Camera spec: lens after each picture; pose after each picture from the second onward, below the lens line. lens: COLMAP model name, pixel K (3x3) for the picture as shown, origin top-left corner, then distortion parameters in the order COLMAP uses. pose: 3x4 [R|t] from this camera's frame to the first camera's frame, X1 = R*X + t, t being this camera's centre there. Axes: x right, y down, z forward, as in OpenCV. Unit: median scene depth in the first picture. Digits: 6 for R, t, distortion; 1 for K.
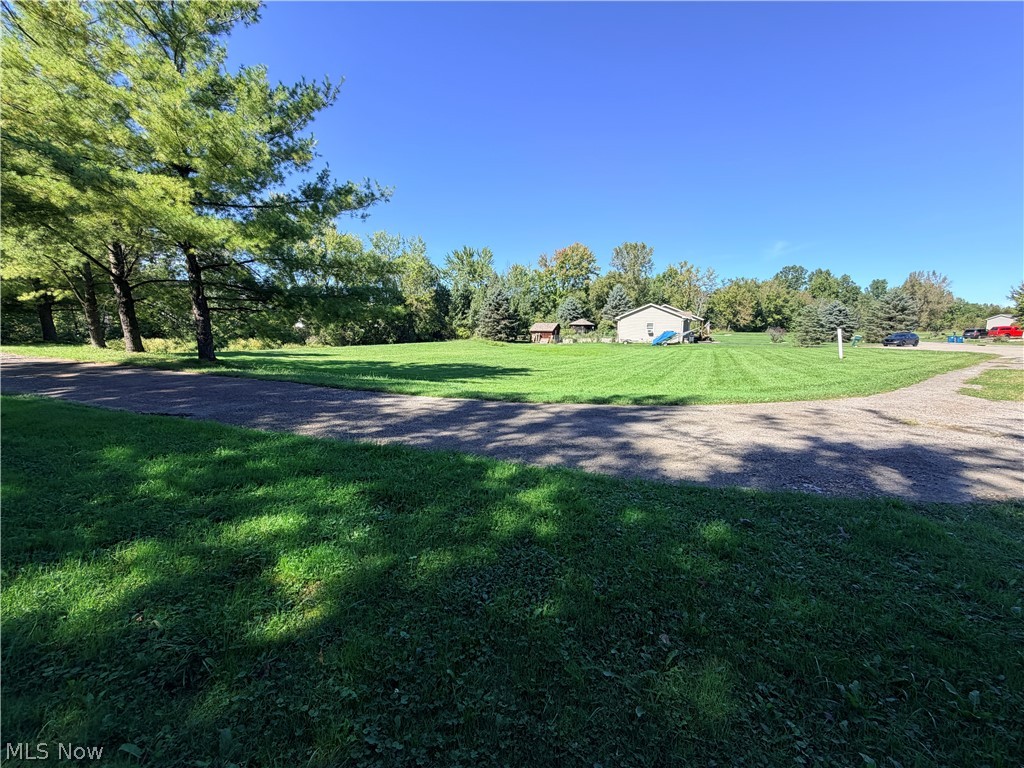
lens RADIAL K [[408.0, 0, 509.0], [0, 408.0, 382.6], [0, 0, 1]] dist [0.000820, 0.000382]
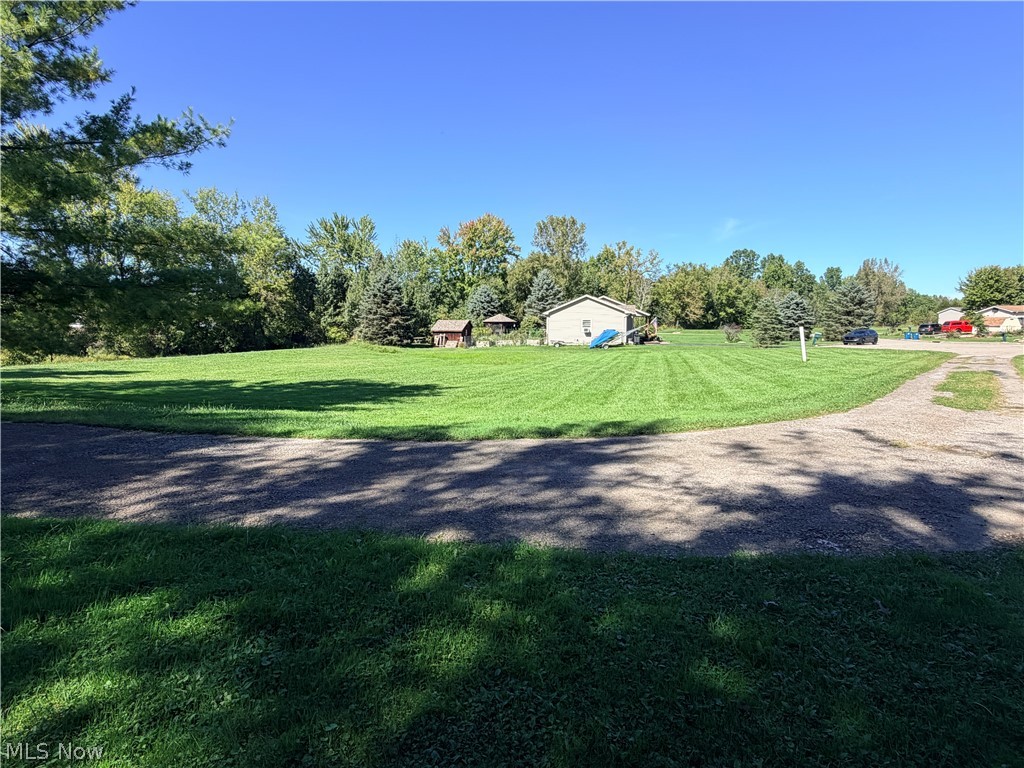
lens RADIAL K [[547.6, 0, 513.0], [0, 547.6, 383.5], [0, 0, 1]] dist [-0.001908, 0.002647]
pose [[0.979456, -0.028787, 0.199595, -0.004355], [0.034197, 0.999134, -0.023711, -0.003268], [-0.198740, 0.030049, 0.979592, 0.003175]]
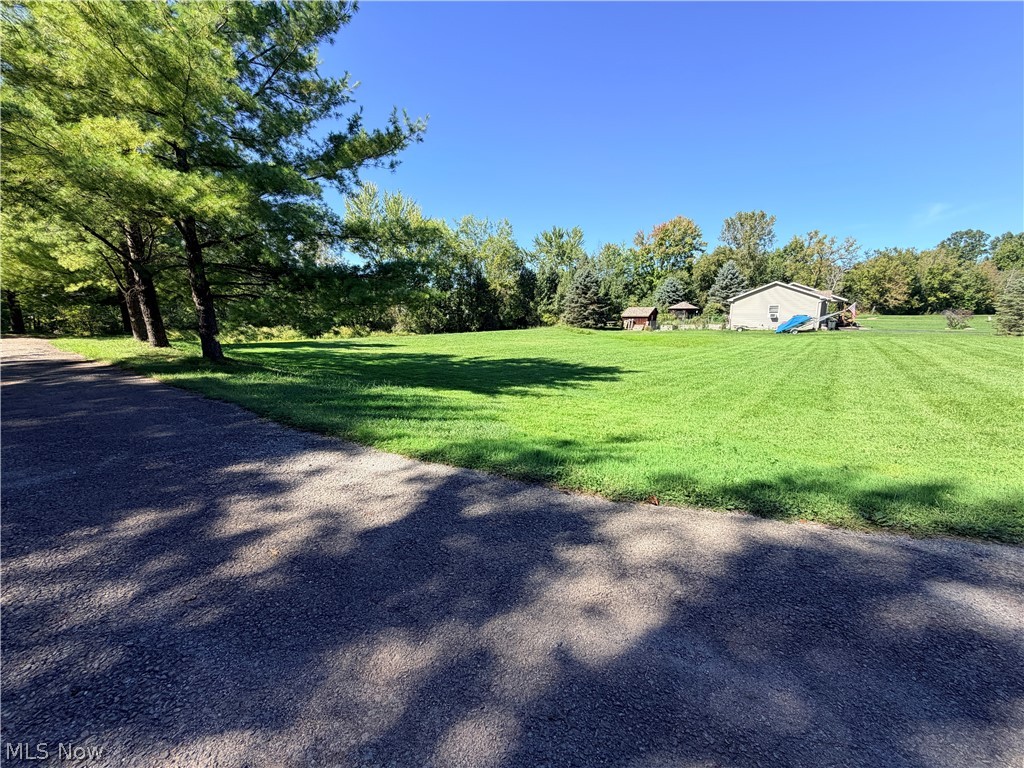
lens RADIAL K [[408.0, 0, 509.2], [0, 408.0, 382.6], [0, 0, 1]] dist [0.000820, 0.000382]
pose [[0.976546, 0.025443, -0.213802, 0.005411], [-0.017961, 0.999159, 0.036864, -0.010793], [0.214560, -0.032159, 0.976181, 0.071616]]
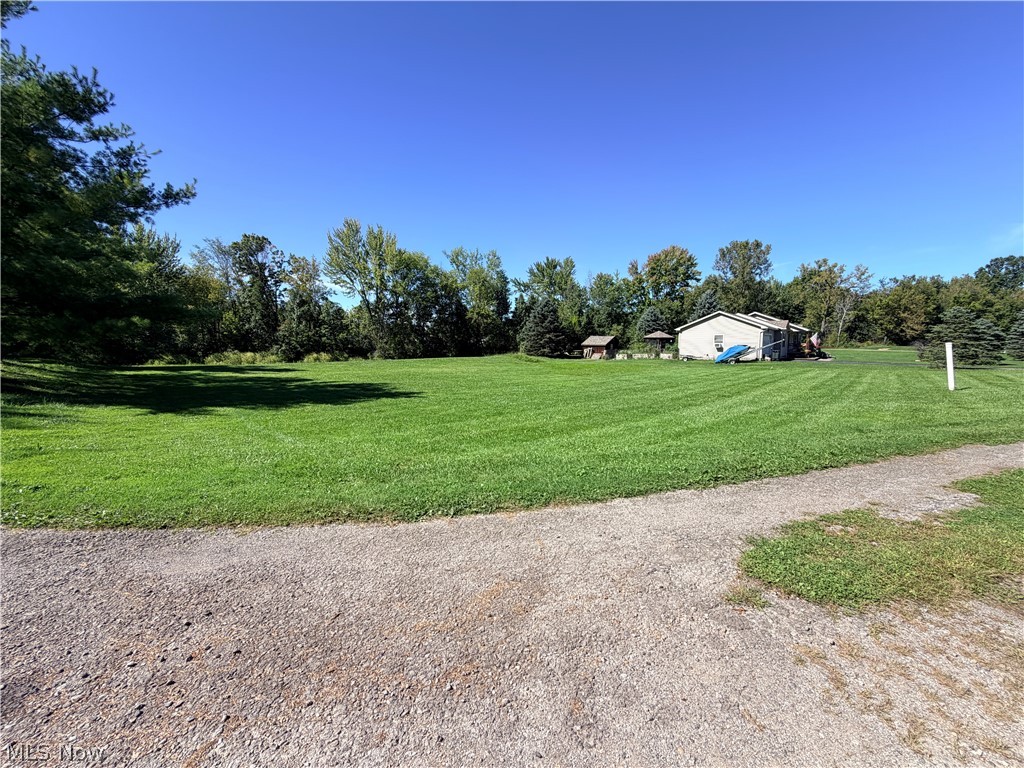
lens RADIAL K [[408.0, 0, 509.2], [0, 408.0, 383.4], [0, 0, 1]] dist [0.000820, 0.000382]
pose [[0.956158, 0.026262, -0.291672, 0.162747], [-0.035320, 0.999042, -0.025833, -0.013824], [0.290714, 0.035003, 0.956169, 0.098952]]
